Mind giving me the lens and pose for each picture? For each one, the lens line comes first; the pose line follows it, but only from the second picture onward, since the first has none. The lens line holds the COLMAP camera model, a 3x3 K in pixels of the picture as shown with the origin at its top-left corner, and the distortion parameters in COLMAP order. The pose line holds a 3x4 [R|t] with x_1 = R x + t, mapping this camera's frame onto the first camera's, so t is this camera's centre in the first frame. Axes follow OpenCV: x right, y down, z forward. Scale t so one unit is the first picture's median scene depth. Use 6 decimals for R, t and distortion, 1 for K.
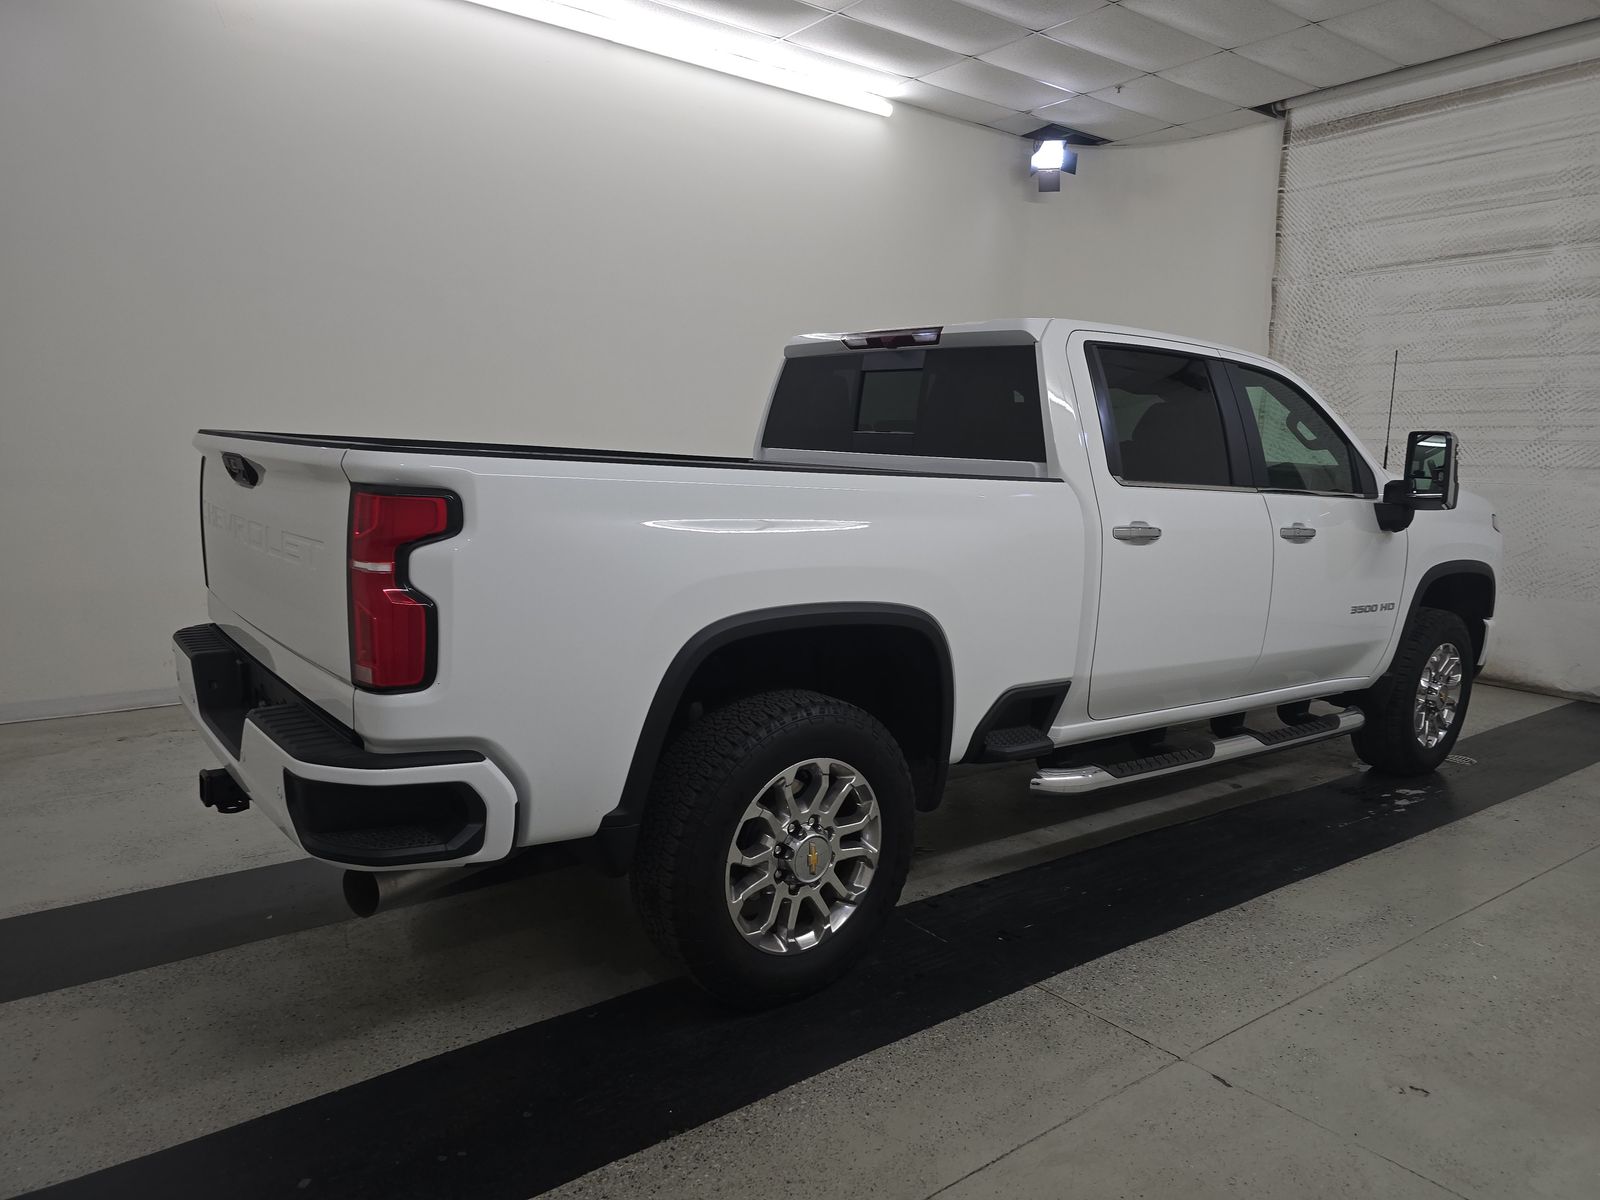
lens RADIAL K [[1068.5, 0, 807.0], [0, 1068.5, 608.3], [0, 0, 1]] dist [0.038615, -0.030710]
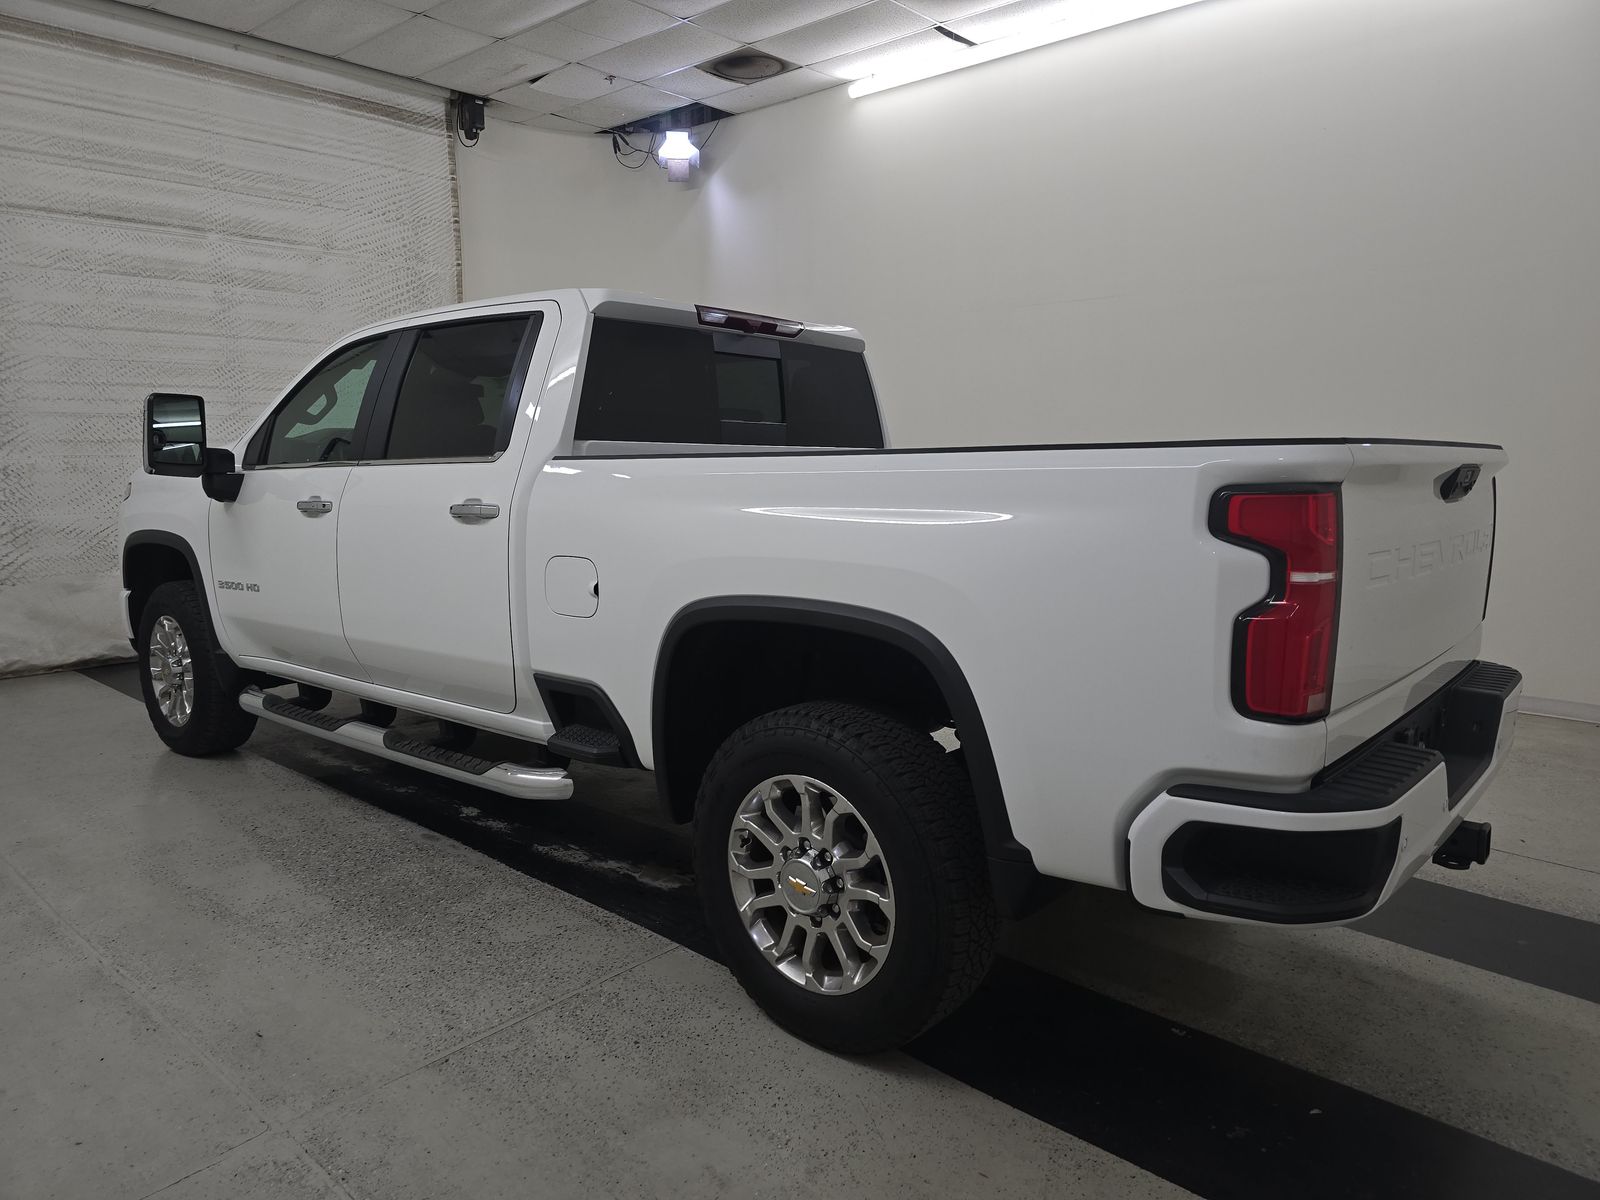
lens RADIAL K [[1068.5, 0, 807.0], [0, 1068.5, 608.3], [0, 0, 1]] dist [0.038615, -0.030710]
pose [[-0.191470, -0.175616, 0.965660, -0.478765], [0.137655, 0.969333, 0.203578, -0.104508], [-0.971798, 0.171907, -0.161424, 0.620915]]
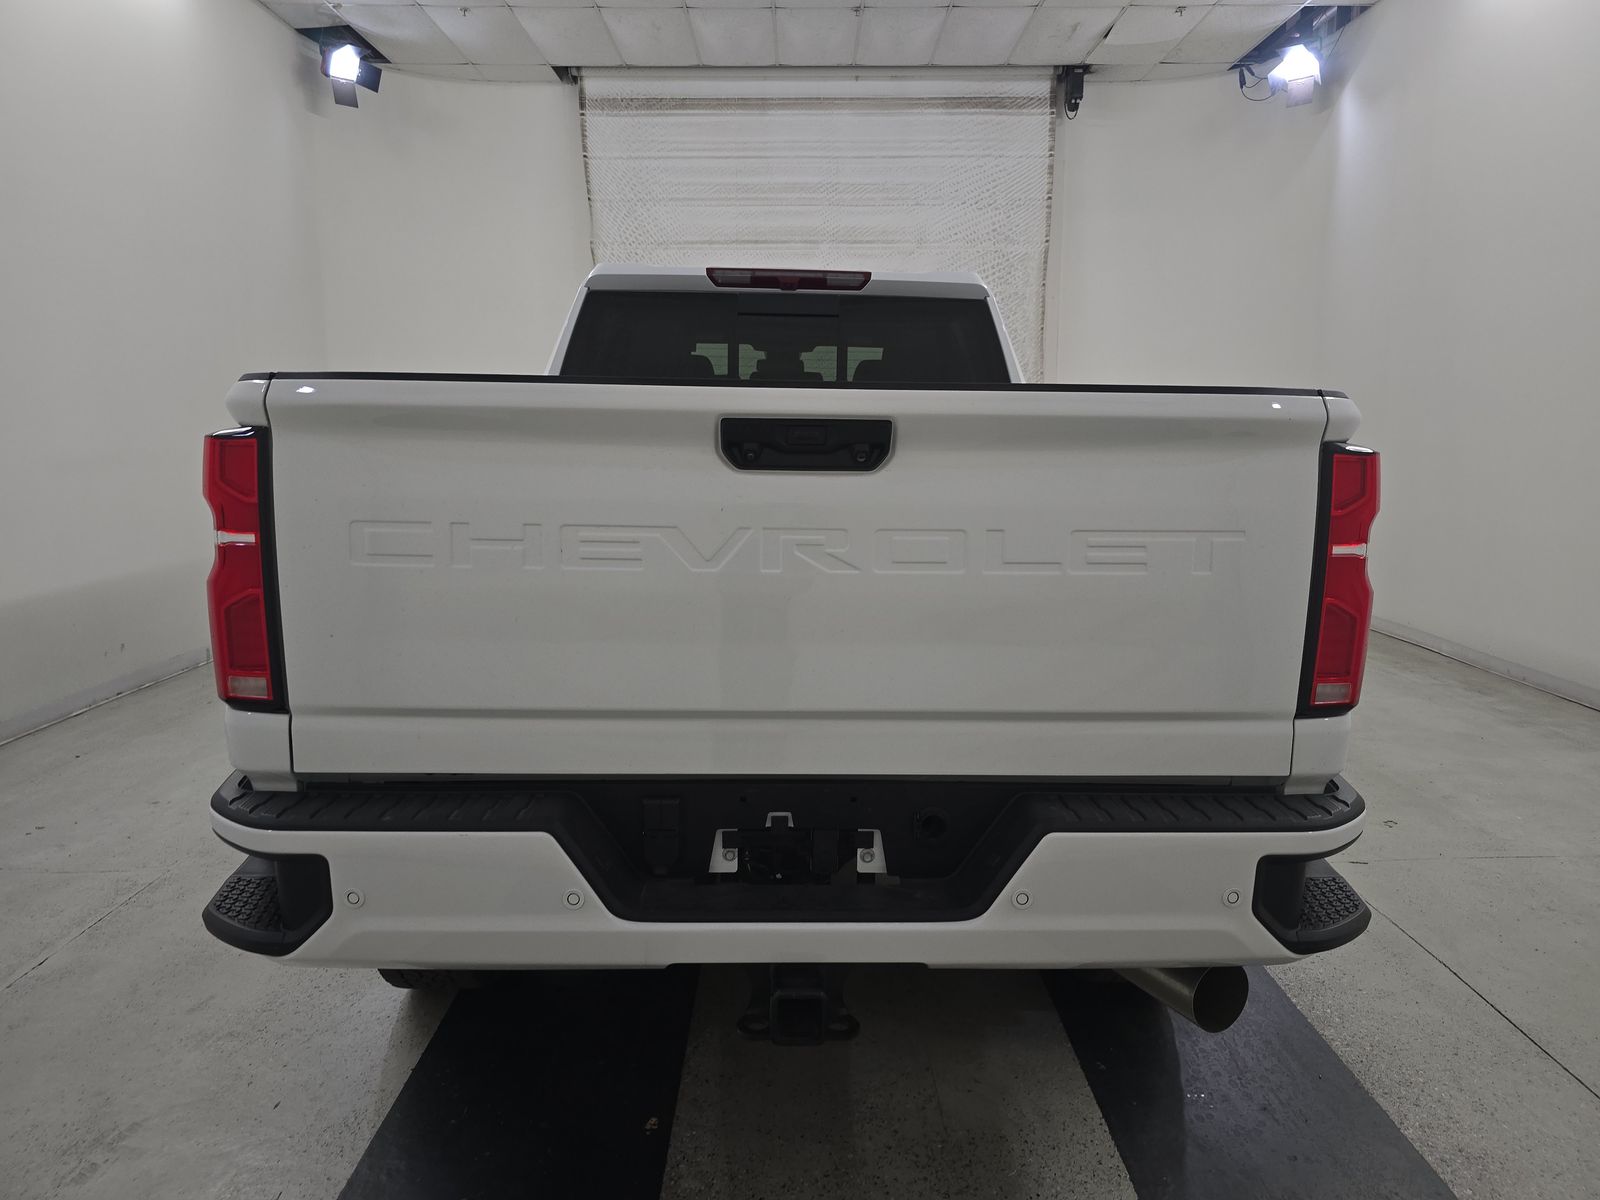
lens RADIAL K [[1068.5, 0, 807.0], [0, 1068.5, 608.3], [0, 0, 1]] dist [0.038615, -0.030710]
pose [[0.597256, -0.159392, 0.786053, -0.358240], [0.131458, 0.986255, 0.100103, -0.036126], [-0.791204, 0.043546, 0.610000, 0.242873]]
